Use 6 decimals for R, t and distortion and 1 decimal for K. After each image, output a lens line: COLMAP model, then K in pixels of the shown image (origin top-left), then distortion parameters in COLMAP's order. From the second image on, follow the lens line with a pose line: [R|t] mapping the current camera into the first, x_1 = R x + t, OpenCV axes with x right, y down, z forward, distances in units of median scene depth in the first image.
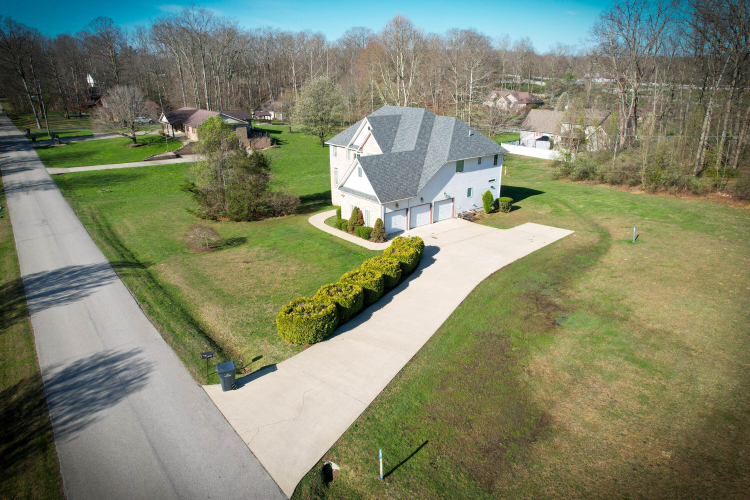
lens RADIAL K [[479.0, 0, 370.2], [0, 479.0, 253.1], [0, 0, 1]] dist [-0.084137, 0.083178]
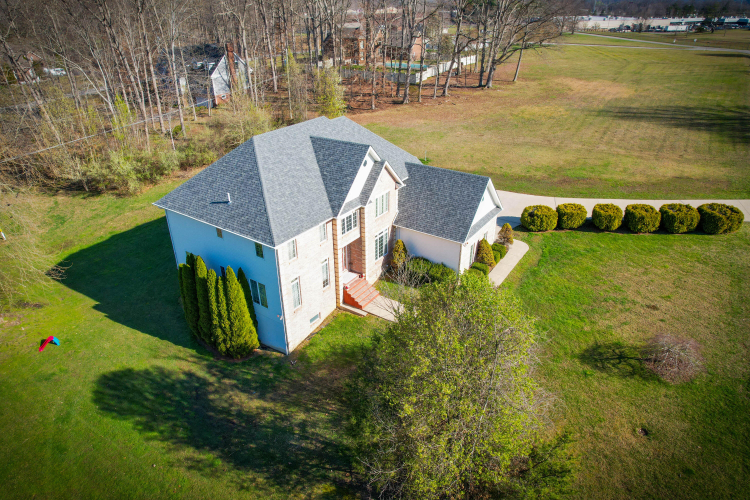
lens RADIAL K [[479.0, 0, 370.2], [0, 479.0, 253.1], [0, 0, 1]] dist [-0.084137, 0.083178]
pose [[-0.305061, -0.439222, 0.844998, -0.616892], [0.354661, 0.771070, 0.528834, -0.535032], [-0.883829, 0.461015, -0.079449, 1.194385]]
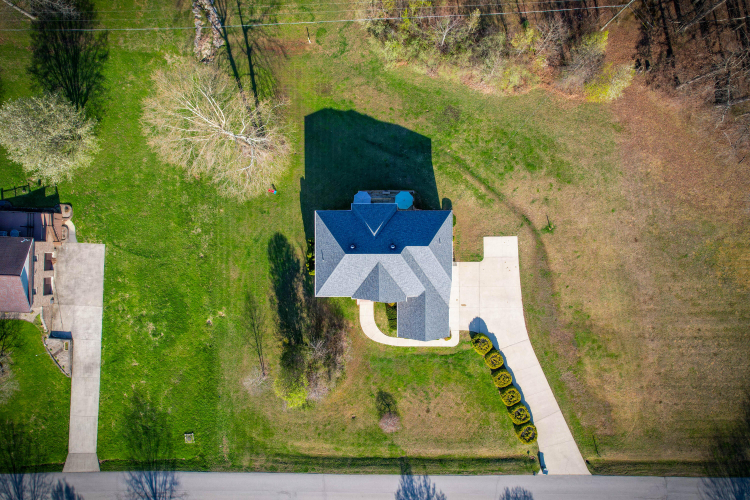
lens RADIAL K [[479.0, 0, 370.2], [0, 479.0, 253.1], [0, 0, 1]] dist [-0.084137, 0.083178]
pose [[0.603648, -0.797235, -0.004954, 0.086154], [0.301291, 0.222369, 0.927241, -1.564486], [-0.738128, -0.561220, 0.374432, 0.675852]]
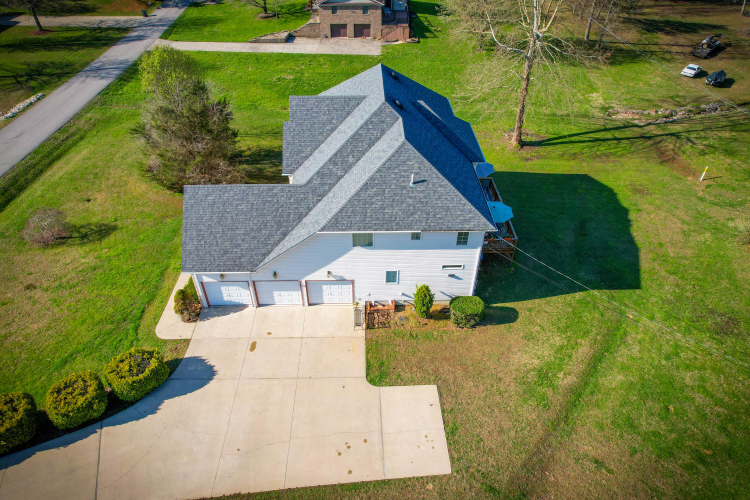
lens RADIAL K [[479.0, 0, 370.2], [0, 479.0, 253.1], [0, 0, 1]] dist [-0.084137, 0.083178]
pose [[0.806620, 0.381971, -0.451068, 0.461723], [-0.217687, 0.901476, 0.374104, -0.384426], [0.549524, -0.203569, 0.810299, 0.559810]]
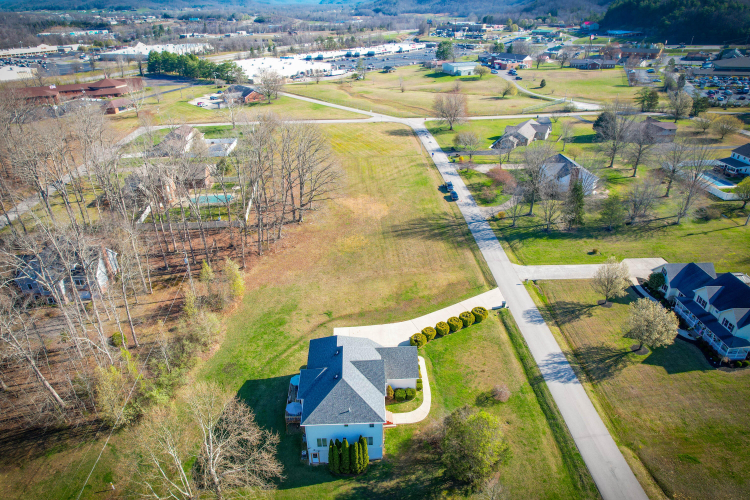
lens RADIAL K [[479.0, 0, 370.2], [0, 479.0, 253.1], [0, 0, 1]] dist [-0.084137, 0.083178]
pose [[-0.817880, -0.253123, 0.516722, -0.669493], [0.229568, 0.679915, 0.696430, -1.601447], [-0.527609, 0.688219, -0.497979, 1.620022]]
